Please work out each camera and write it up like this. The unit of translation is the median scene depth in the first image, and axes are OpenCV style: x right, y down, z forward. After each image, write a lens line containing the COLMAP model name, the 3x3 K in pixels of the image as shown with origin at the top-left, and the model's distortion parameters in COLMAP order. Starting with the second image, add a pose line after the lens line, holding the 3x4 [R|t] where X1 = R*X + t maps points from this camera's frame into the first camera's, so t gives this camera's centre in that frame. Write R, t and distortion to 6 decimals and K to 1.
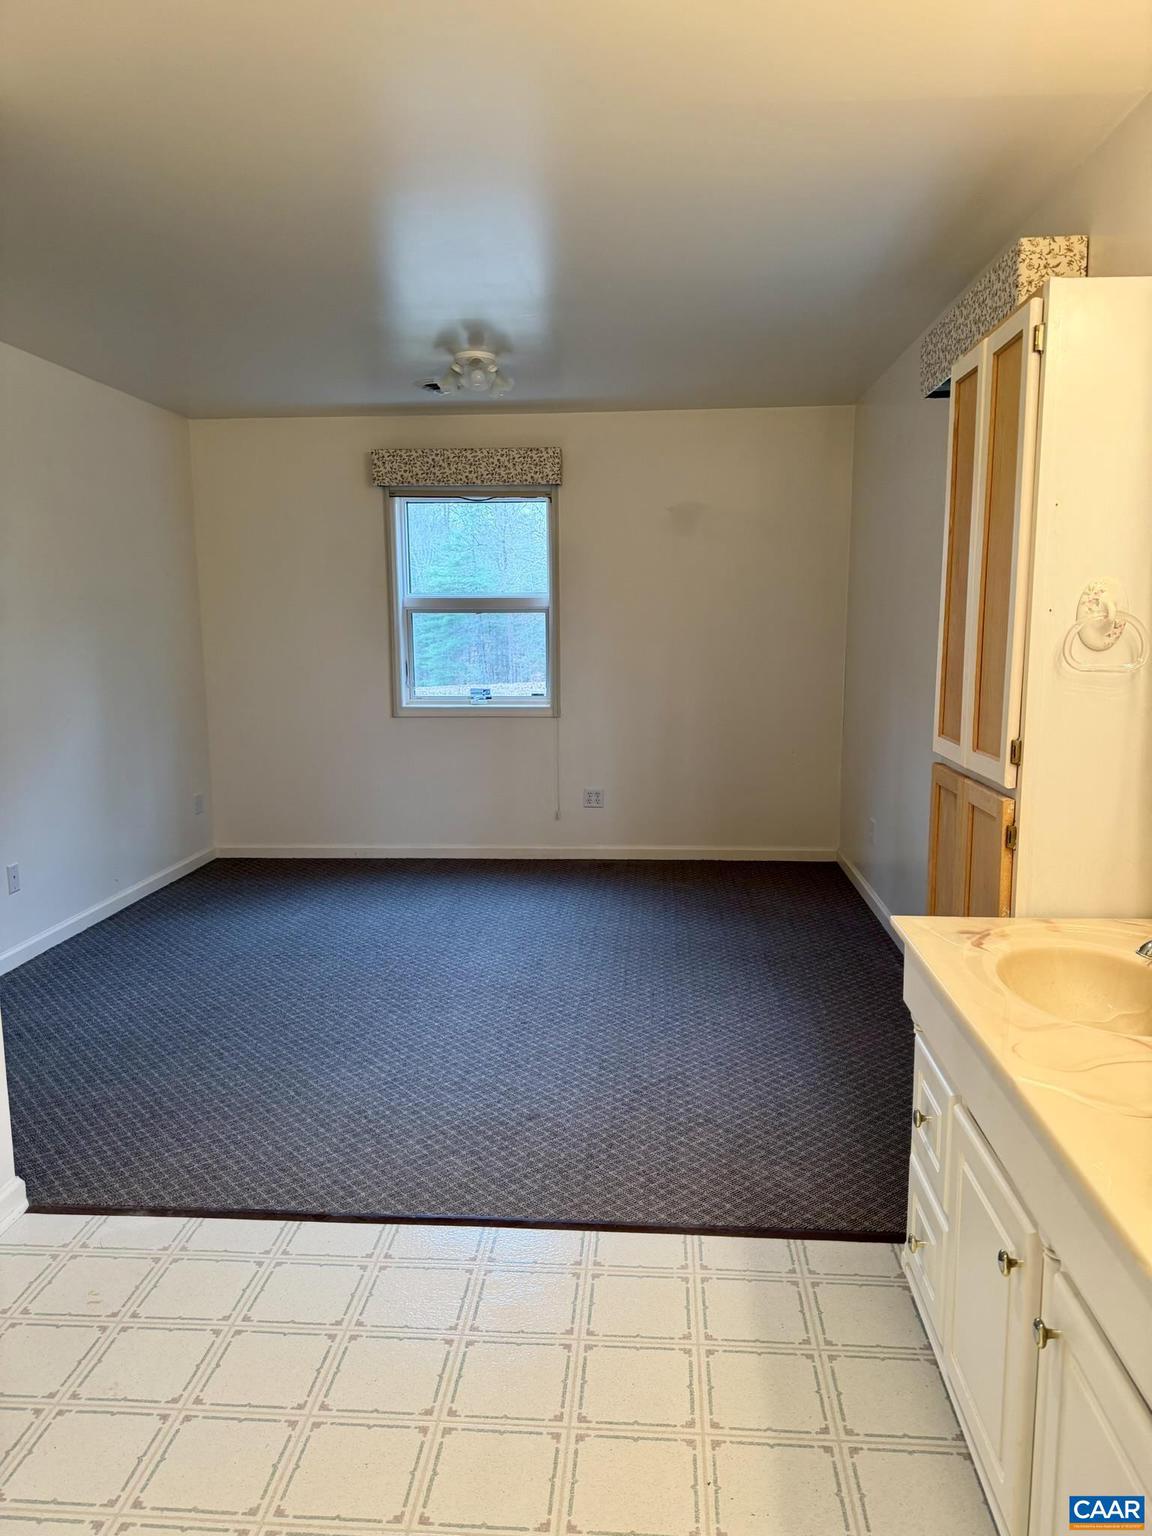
lens RADIAL K [[1094.3, 0, 577.8], [0, 1094.3, 769.6], [0, 0, 1]] dist [0.051471, -0.052239]
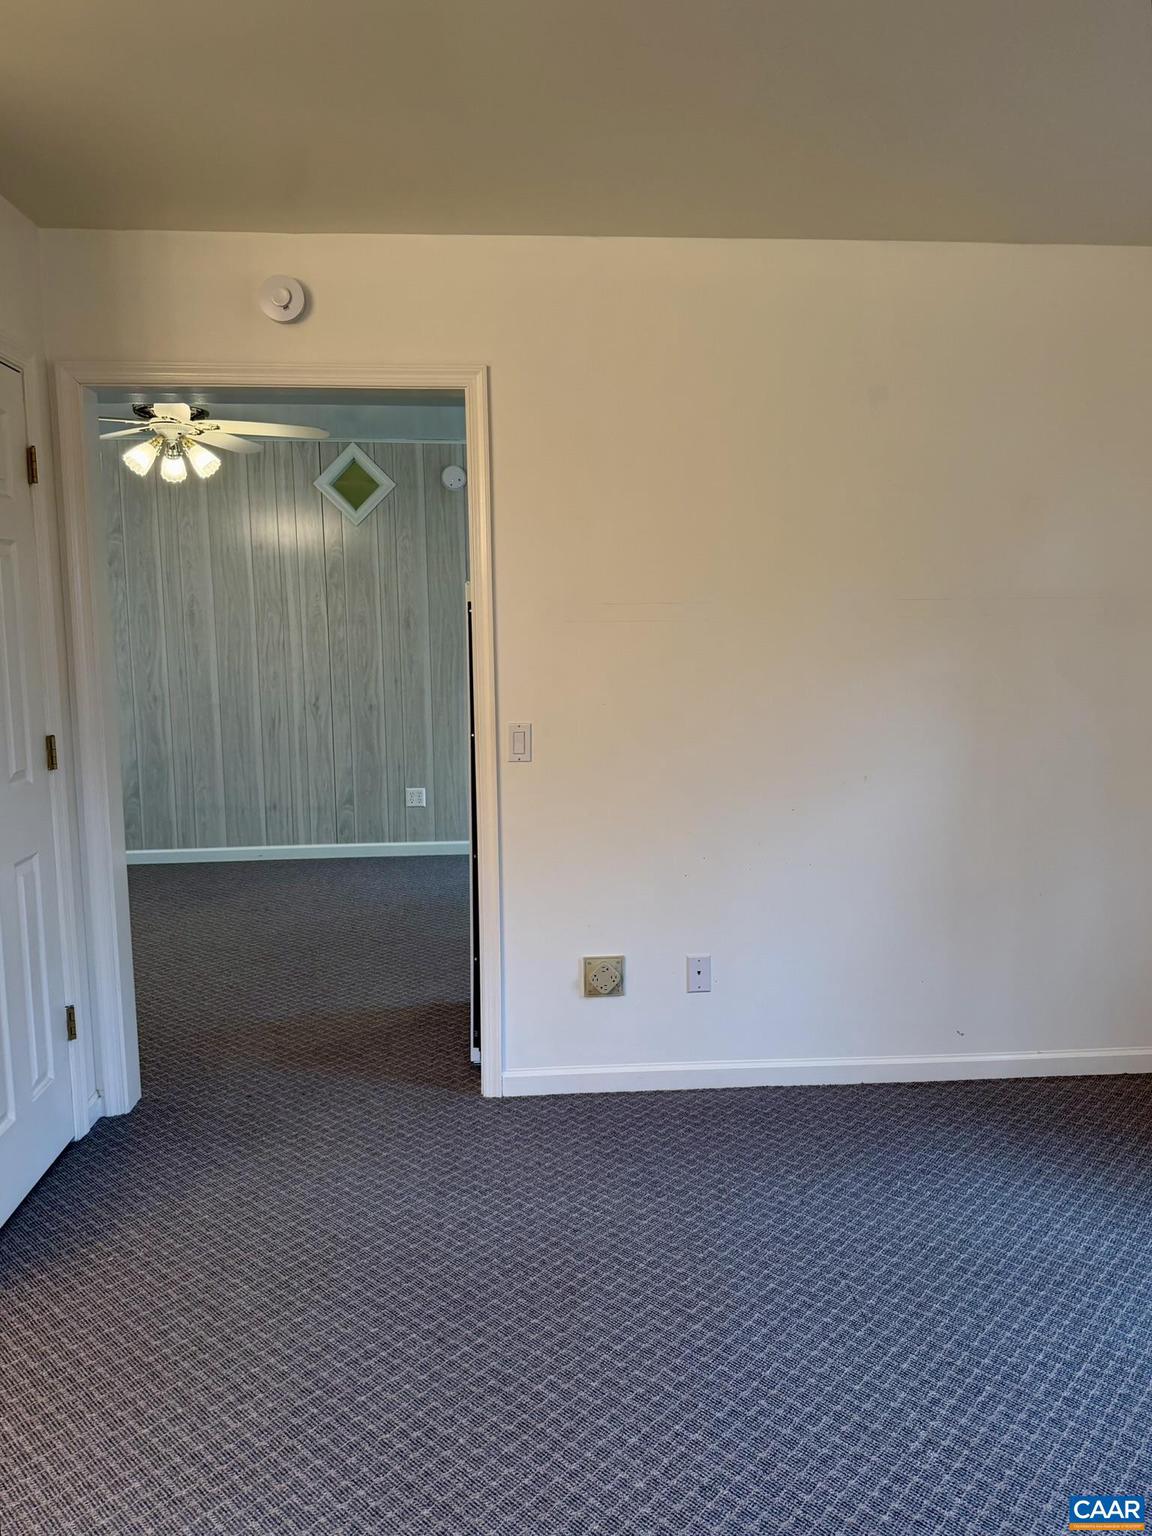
lens RADIAL K [[1094.3, 0, 576.3], [0, 1094.3, 767.4], [0, 0, 1]] dist [0.051471, -0.052239]
pose [[0.156054, 0.148135, -0.976577, 0.226344], [-0.130224, 0.983146, 0.128322, -0.147277], [0.979127, 0.107148, 0.172715, 0.804955]]
